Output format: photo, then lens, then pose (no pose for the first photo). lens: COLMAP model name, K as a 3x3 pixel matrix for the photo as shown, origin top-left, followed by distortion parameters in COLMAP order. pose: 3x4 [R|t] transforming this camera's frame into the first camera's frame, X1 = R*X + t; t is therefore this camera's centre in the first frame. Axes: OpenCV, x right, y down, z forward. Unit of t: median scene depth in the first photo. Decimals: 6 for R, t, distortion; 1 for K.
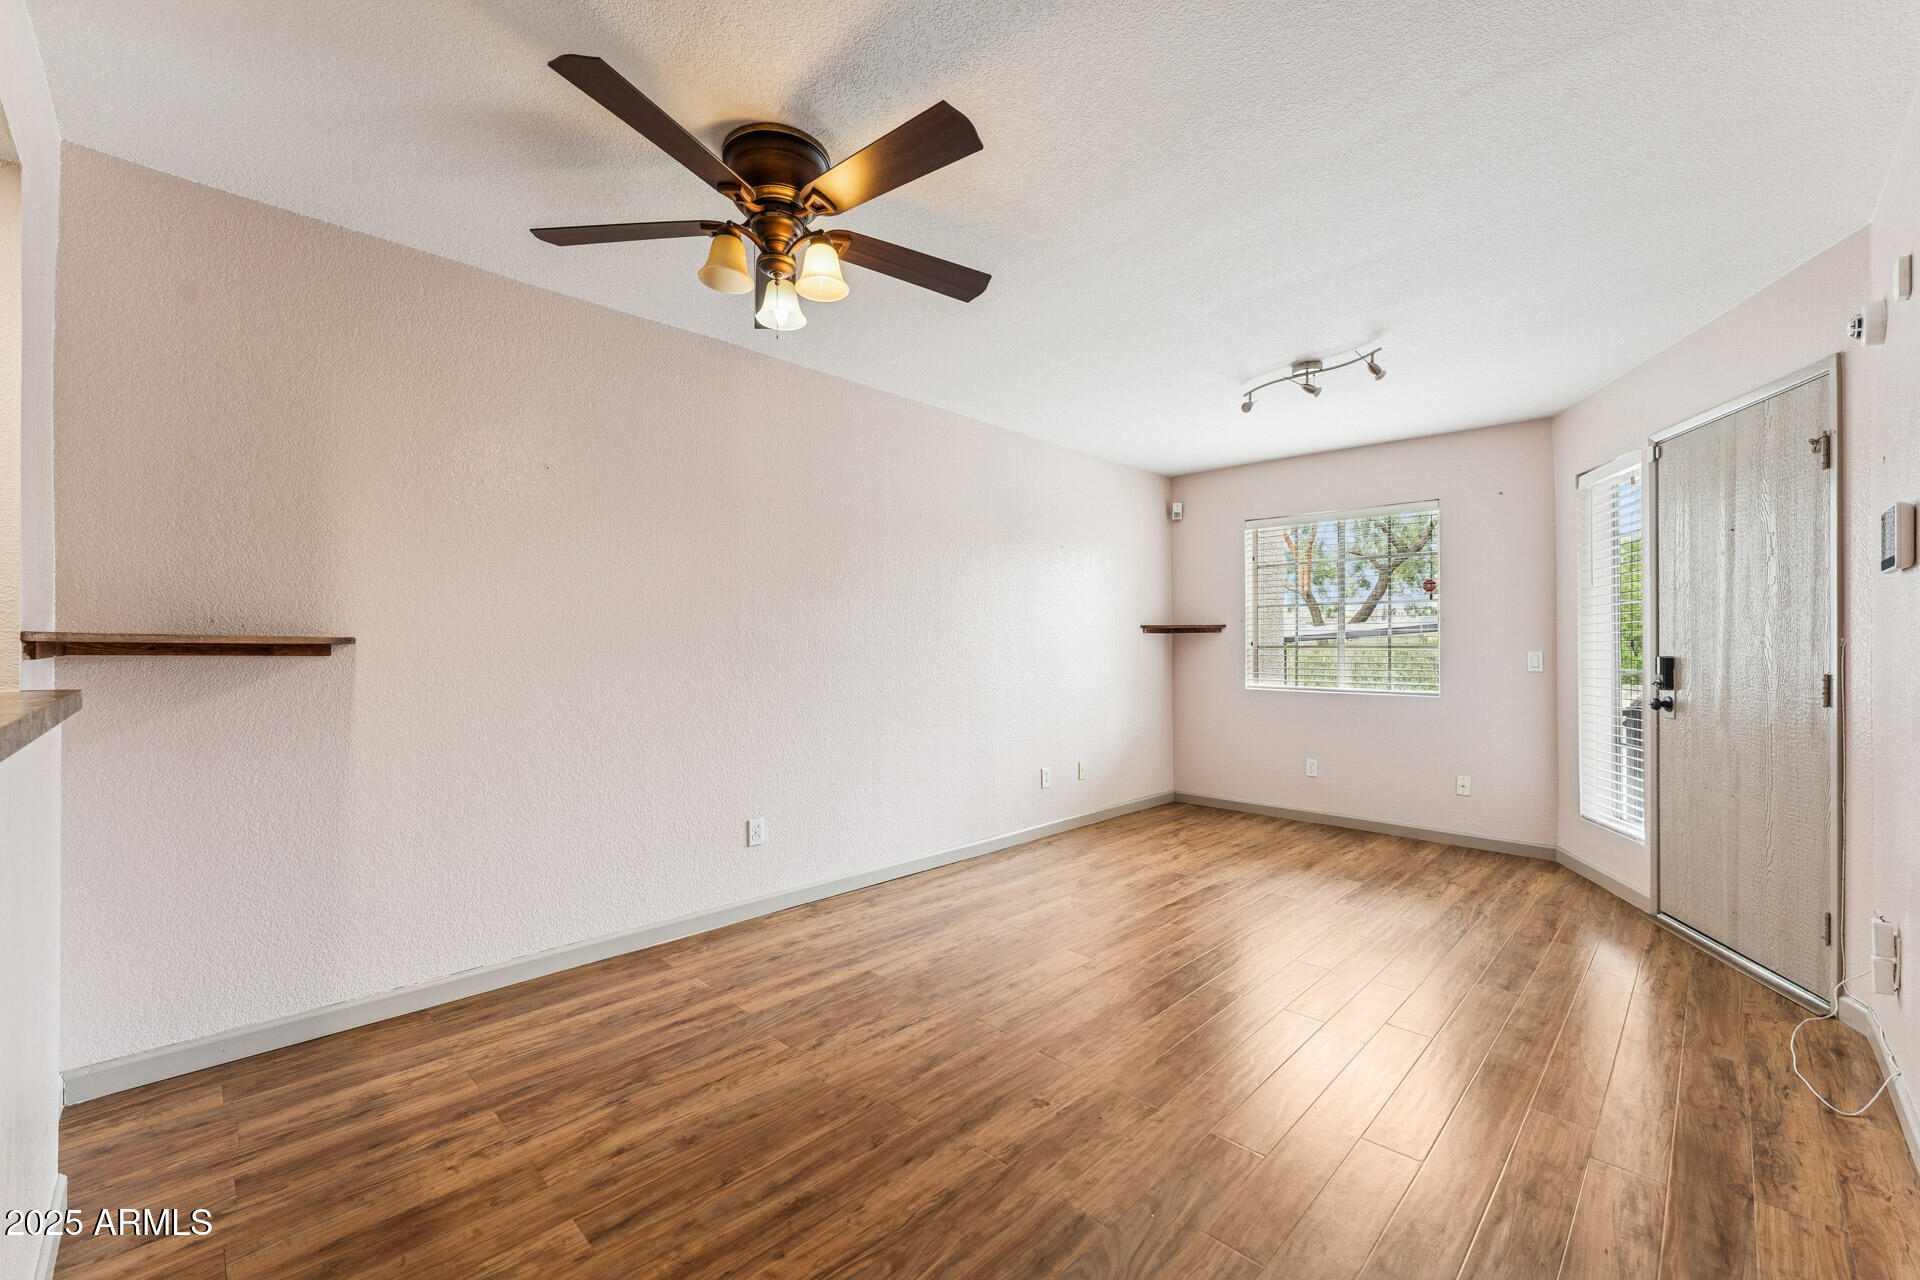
lens RADIAL K [[769.8, 0, 959.7], [0, 769.8, 643.4], [0, 0, 1]] dist [-0.000743, -0.000577]
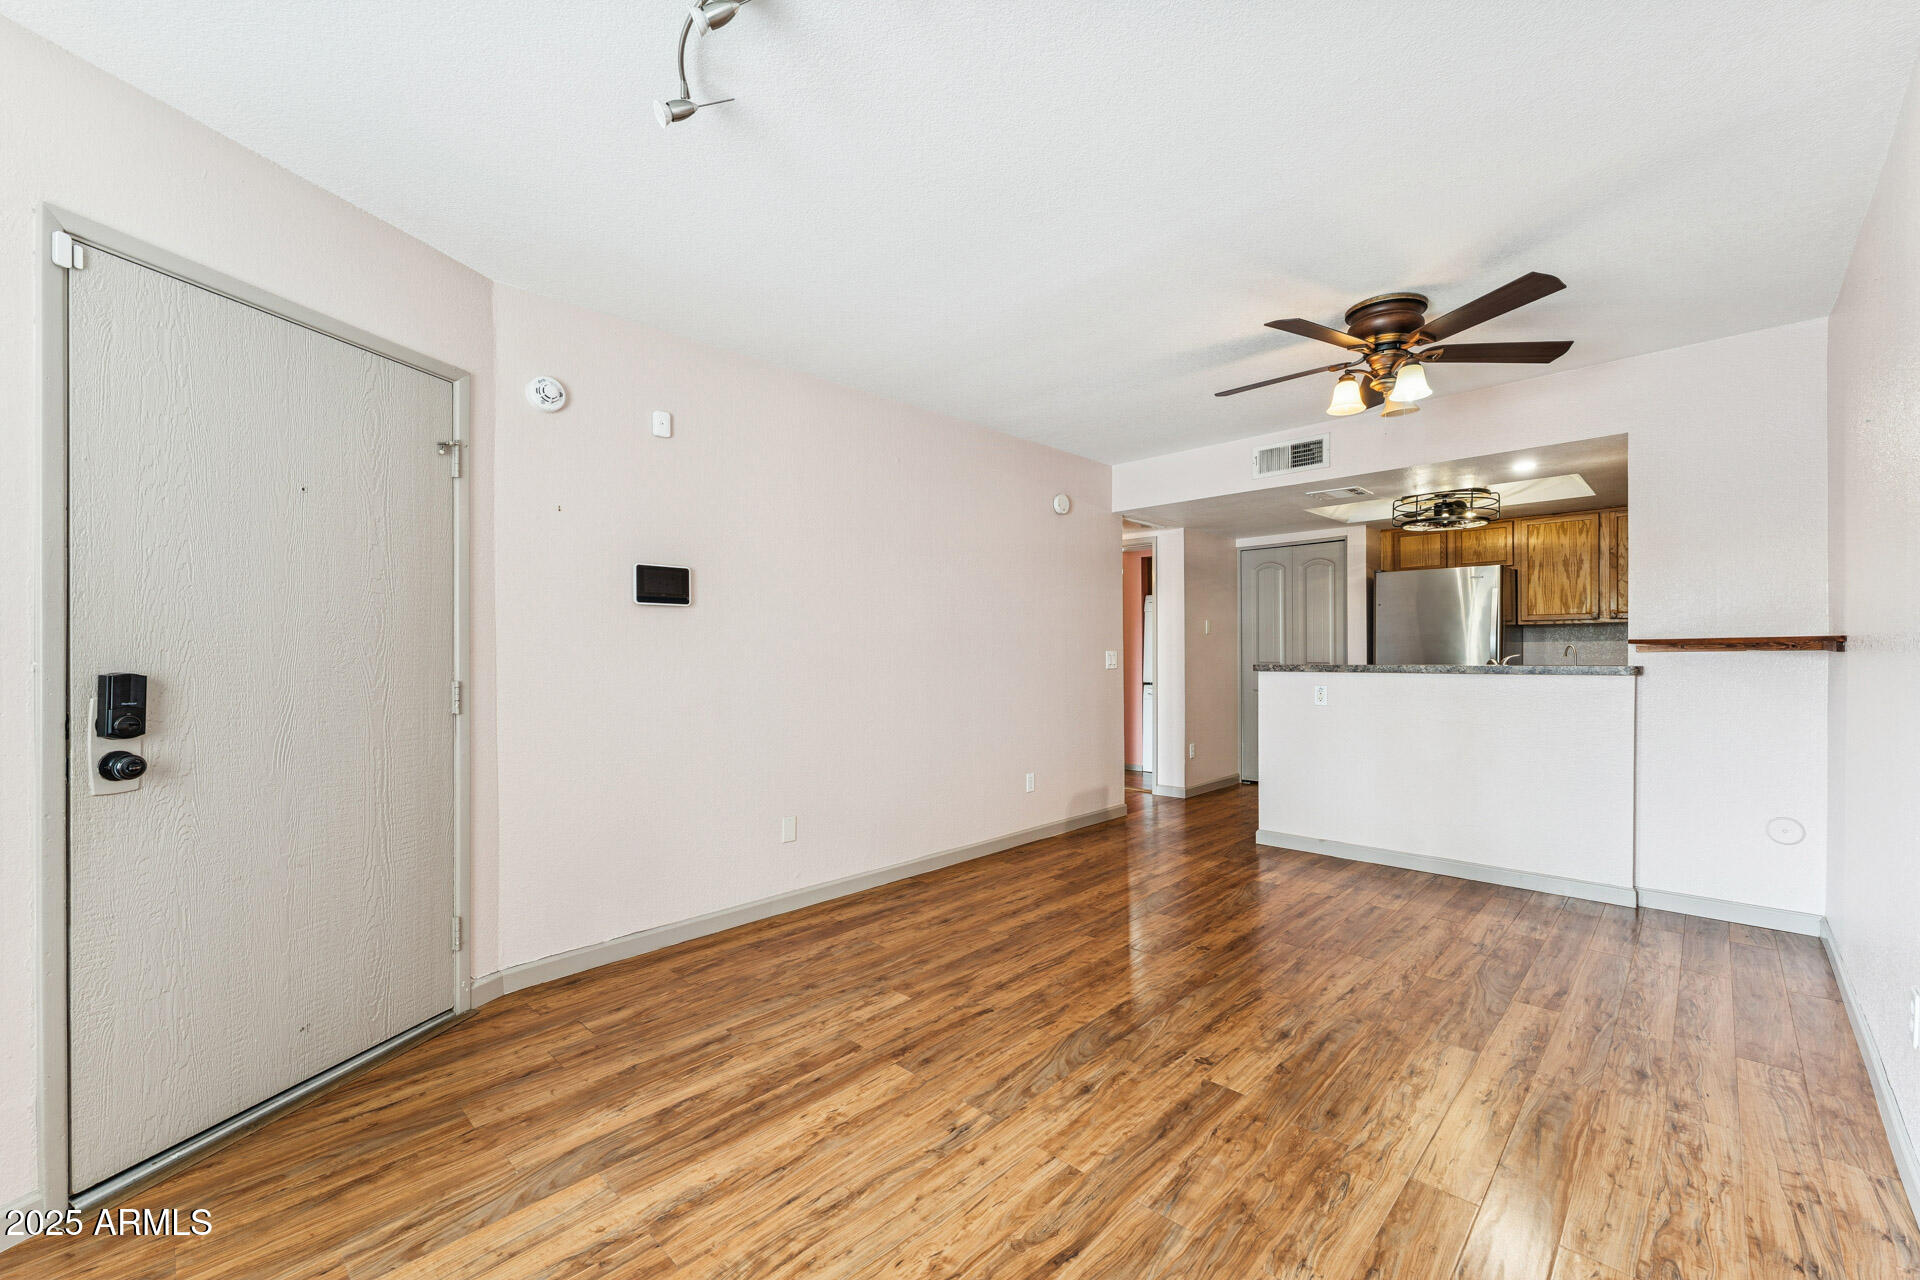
lens RADIAL K [[769.8, 0, 959.7], [0, 769.8, 643.4], [0, 0, 1]] dist [-0.000743, -0.000577]
pose [[-0.999957, 0.006755, -0.006389, 0.484055], [0.006853, 0.999858, -0.015375, 0.010759], [0.006284, -0.015418, -0.999861, 2.066293]]
